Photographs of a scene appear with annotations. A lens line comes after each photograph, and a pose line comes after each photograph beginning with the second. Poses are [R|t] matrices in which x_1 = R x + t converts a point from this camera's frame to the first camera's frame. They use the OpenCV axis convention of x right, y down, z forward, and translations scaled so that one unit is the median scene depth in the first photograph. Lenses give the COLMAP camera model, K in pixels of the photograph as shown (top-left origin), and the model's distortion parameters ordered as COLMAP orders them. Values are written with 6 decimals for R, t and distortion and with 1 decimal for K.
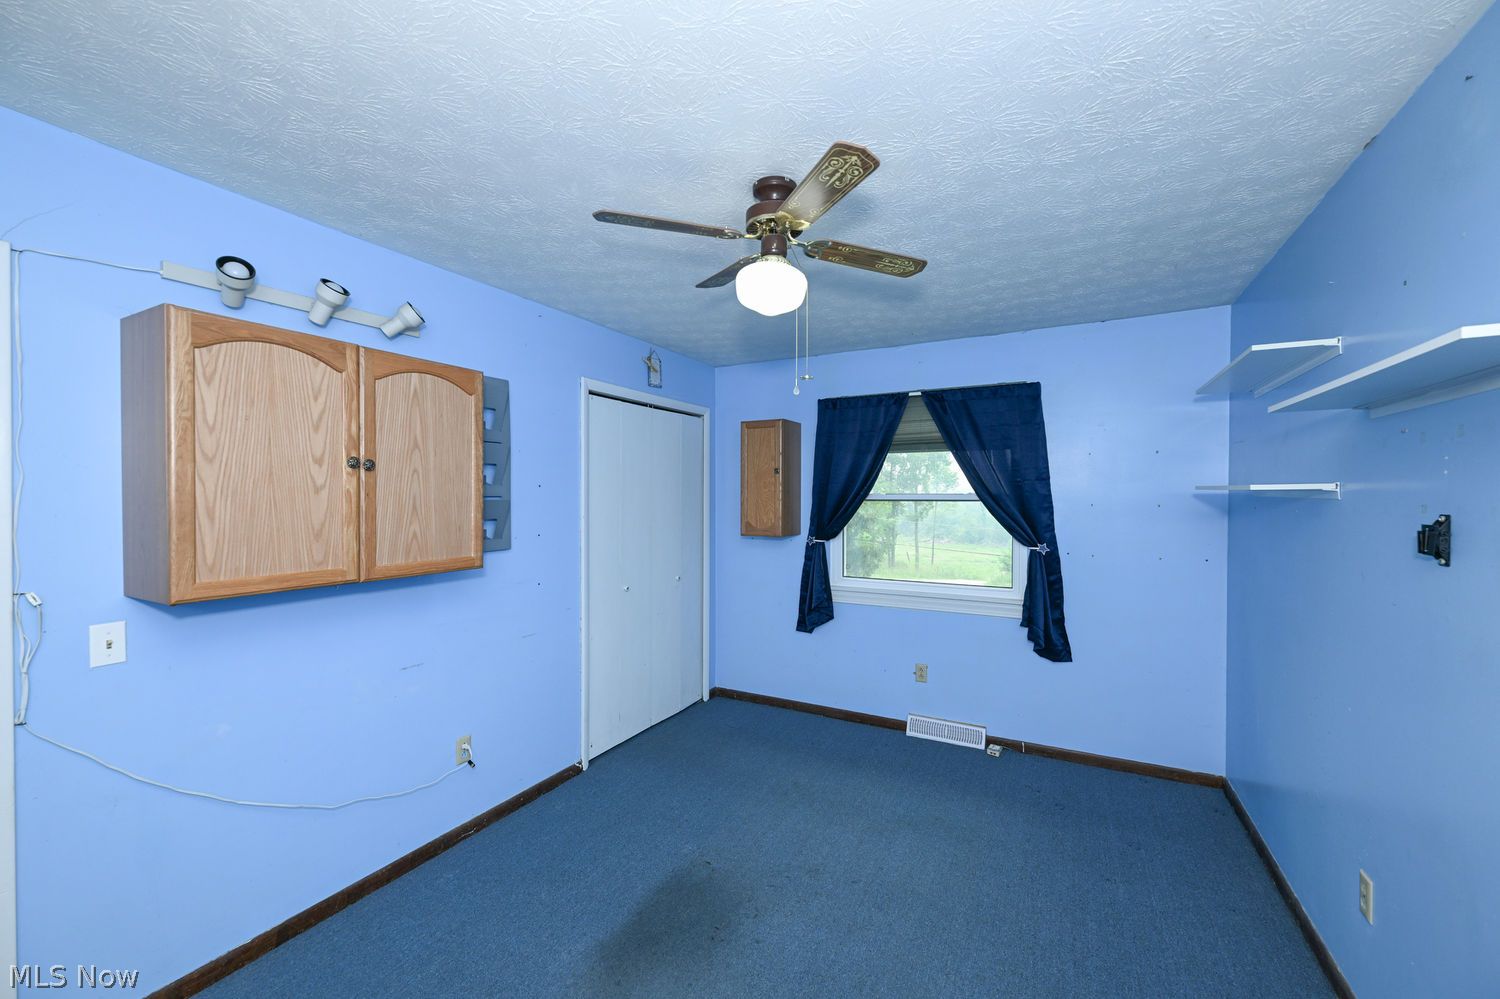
lens RADIAL K [[598.3, 0, 746.6], [0, 598.3, 500.8], [0, 0, 1]] dist [-0.002234, 0.000190]
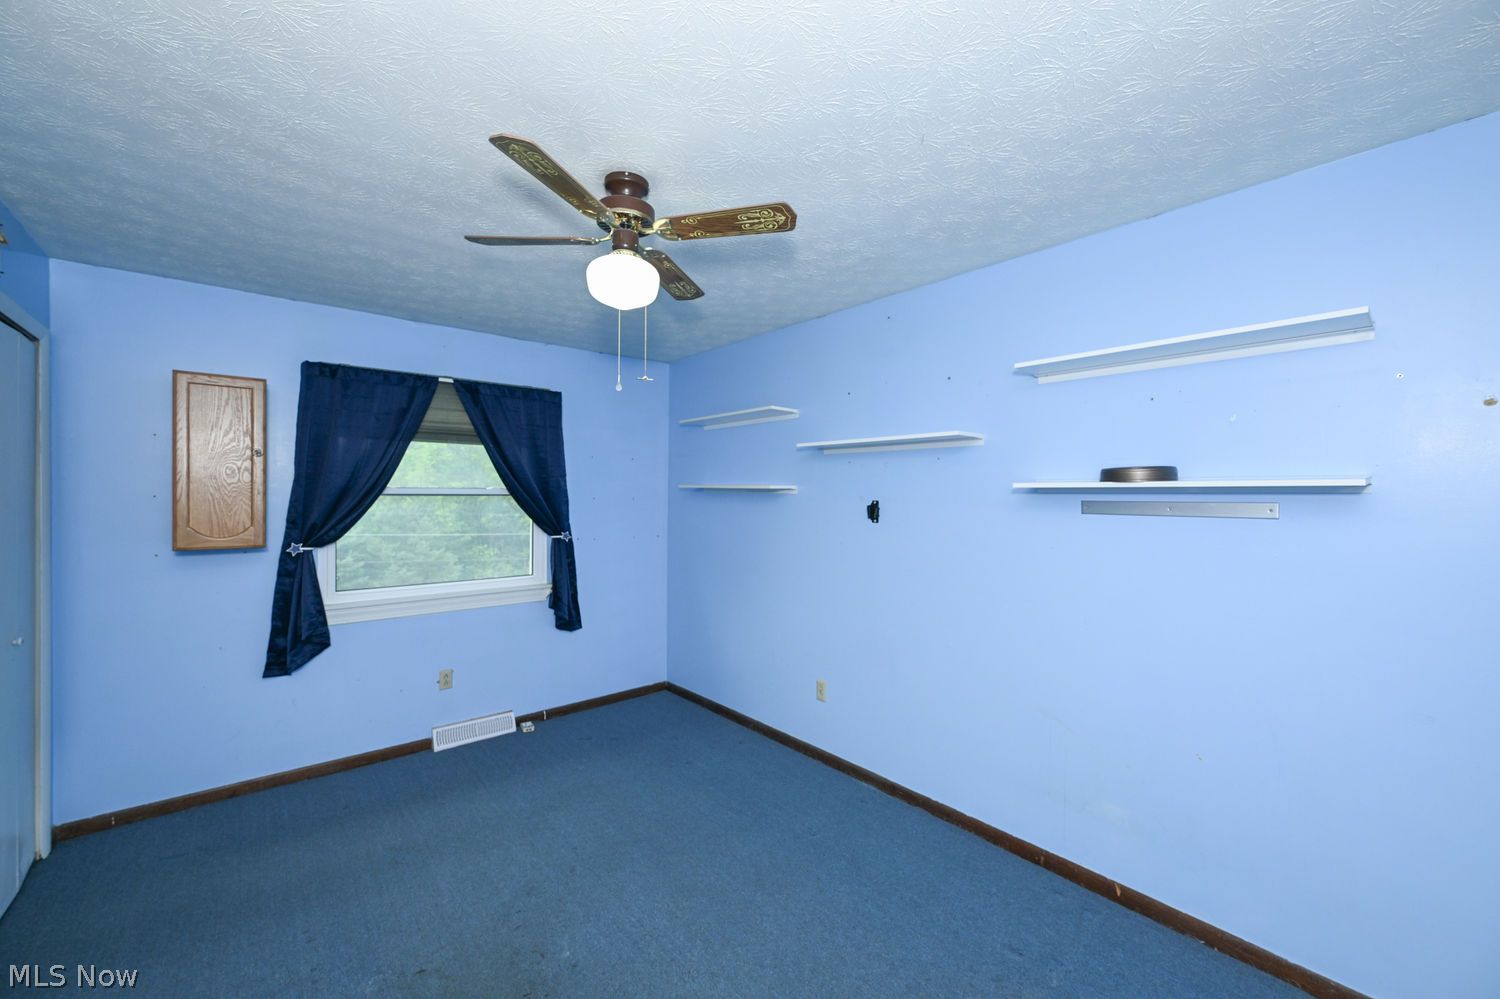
lens RADIAL K [[598.3, 0, 746.6], [0, 598.3, 500.8], [0, 0, 1]] dist [-0.002234, 0.000190]
pose [[0.356514, -0.011368, 0.934221, -0.433046], [0.002251, 0.999934, 0.011308, -0.001161], [-0.934287, -0.001928, 0.356516, 0.240907]]
